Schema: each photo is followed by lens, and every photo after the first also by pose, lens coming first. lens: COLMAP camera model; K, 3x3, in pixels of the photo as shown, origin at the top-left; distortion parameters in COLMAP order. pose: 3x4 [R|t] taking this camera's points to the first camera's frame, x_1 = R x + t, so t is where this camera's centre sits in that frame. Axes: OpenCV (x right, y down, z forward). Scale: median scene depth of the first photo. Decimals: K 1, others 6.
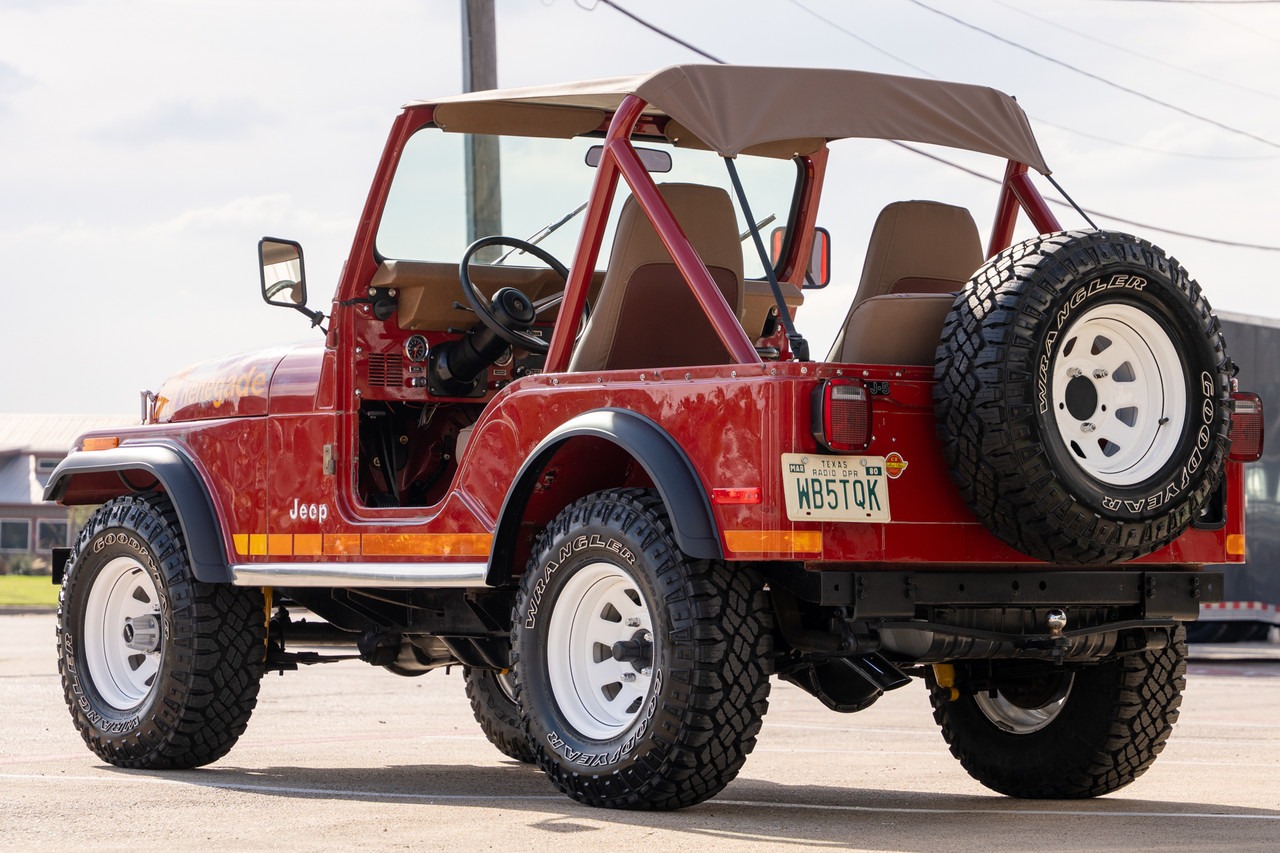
lens RADIAL K [[4430.1, 0, 640.0], [0, 4430.1, 426.5], [0, 0, 1]] dist [0.217488, 3.419062]
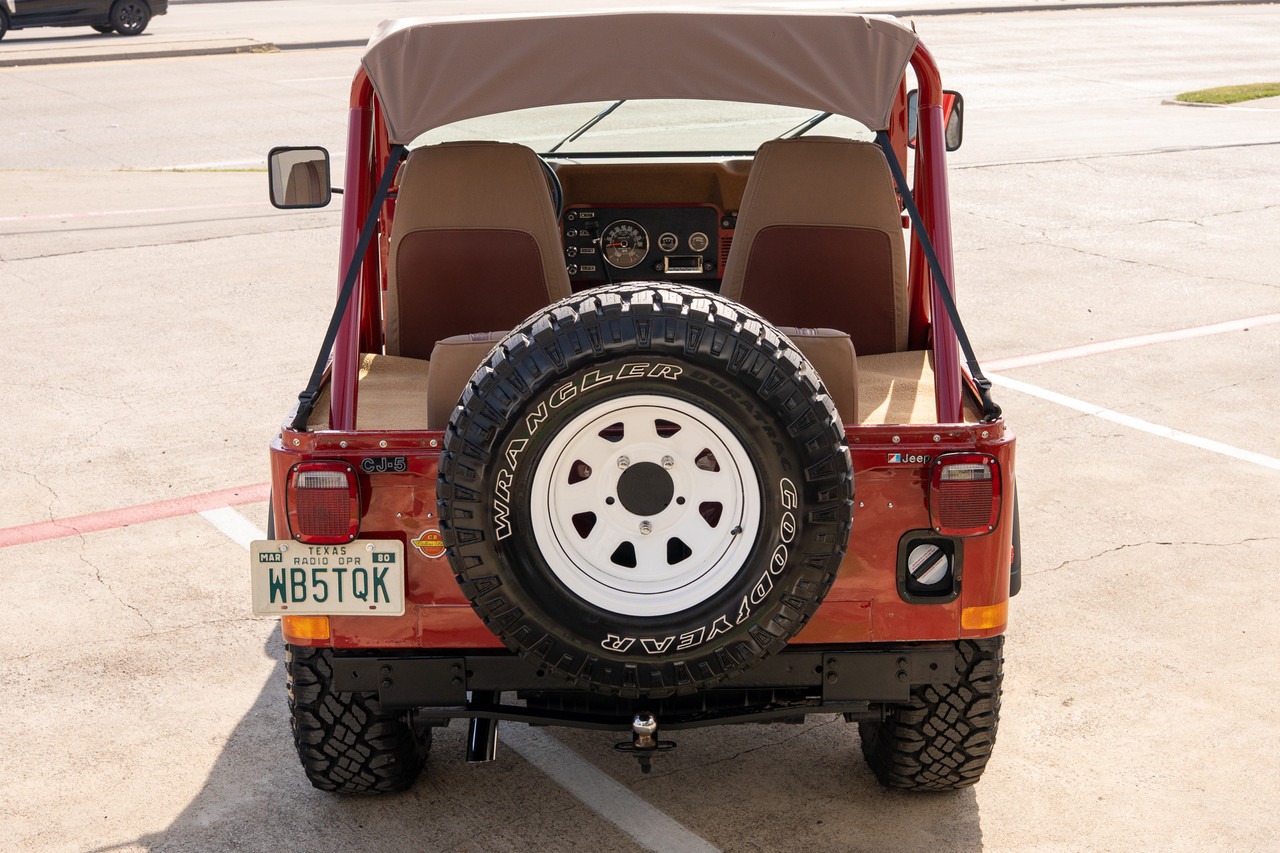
lens RADIAL K [[1883.7, 0, 681.0], [0, 1883.7, 426.1], [0, 0, 1]] dist [-0.165012, 0.055491]
pose [[0.803221, 0.147507, -0.577129, 0.299490], [0.028736, 0.958132, 0.284880, -0.114487], [0.594988, -0.245406, 0.765353, 0.739874]]
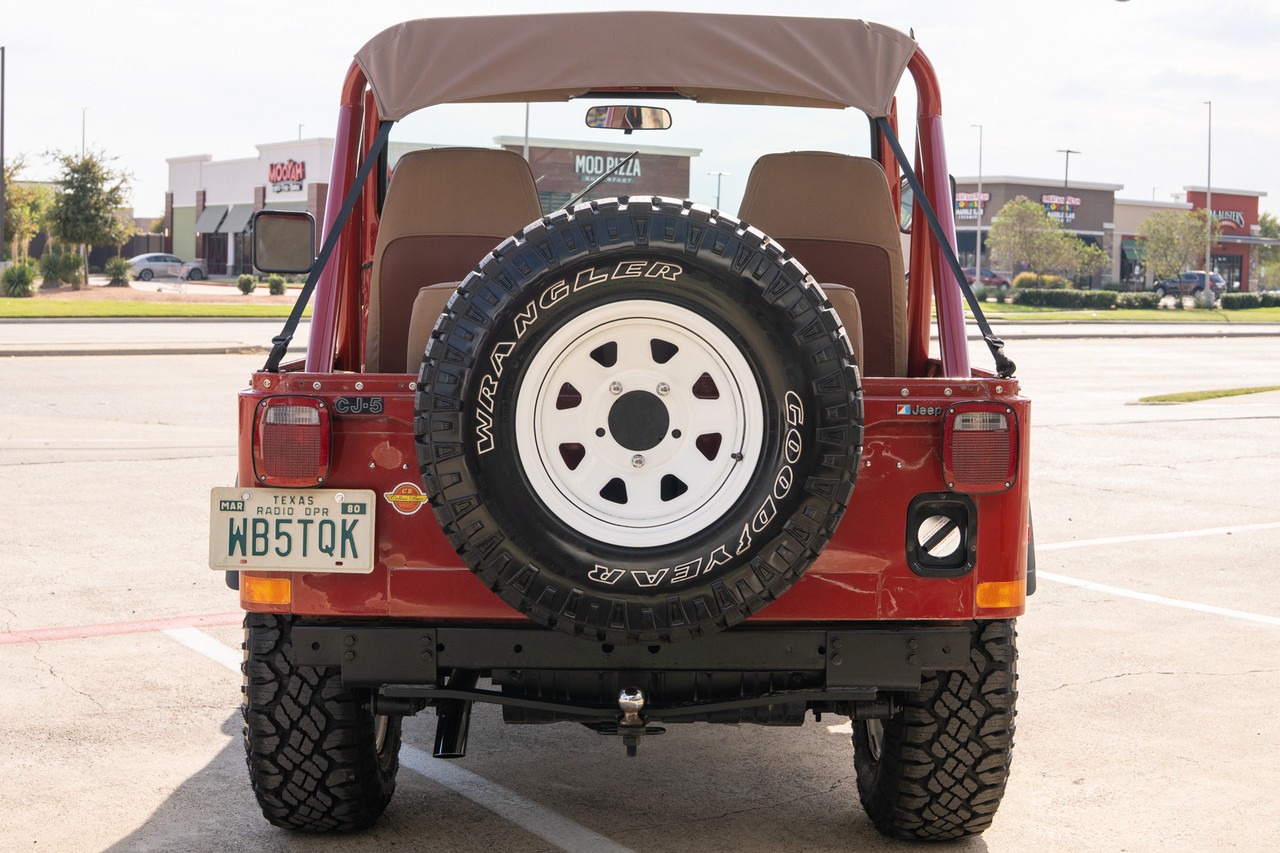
lens RADIAL K [[1835.5, 0, 638.3], [0, 1835.5, 404.1], [0, 0, 1]] dist [-0.164331, 0.076721]
pose [[0.797779, 0.044576, -0.601300, 0.285079], [0.012784, 0.995789, 0.090782, -0.037336], [0.602814, -0.080111, 0.793849, 0.748773]]
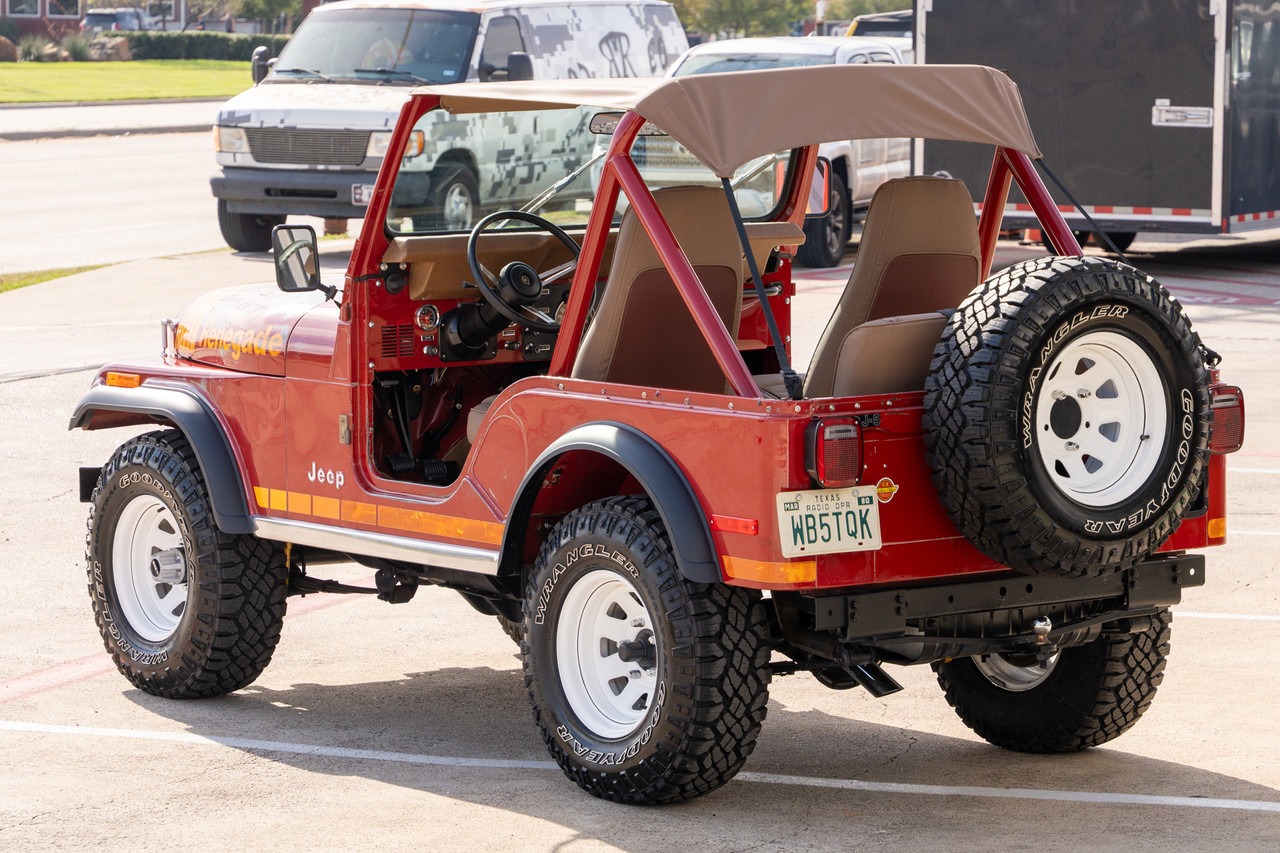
lens RADIAL K [[4605.6, 0, 640.0], [0, 4605.6, 426.5], [0, 0, 1]] dist [0.214777, 3.288719]
pose [[0.999917, -0.009463, -0.008718, 0.008981], [0.010480, 0.992068, 0.125268, -0.140076], [0.007463, -0.125349, 0.992085, -0.073683]]
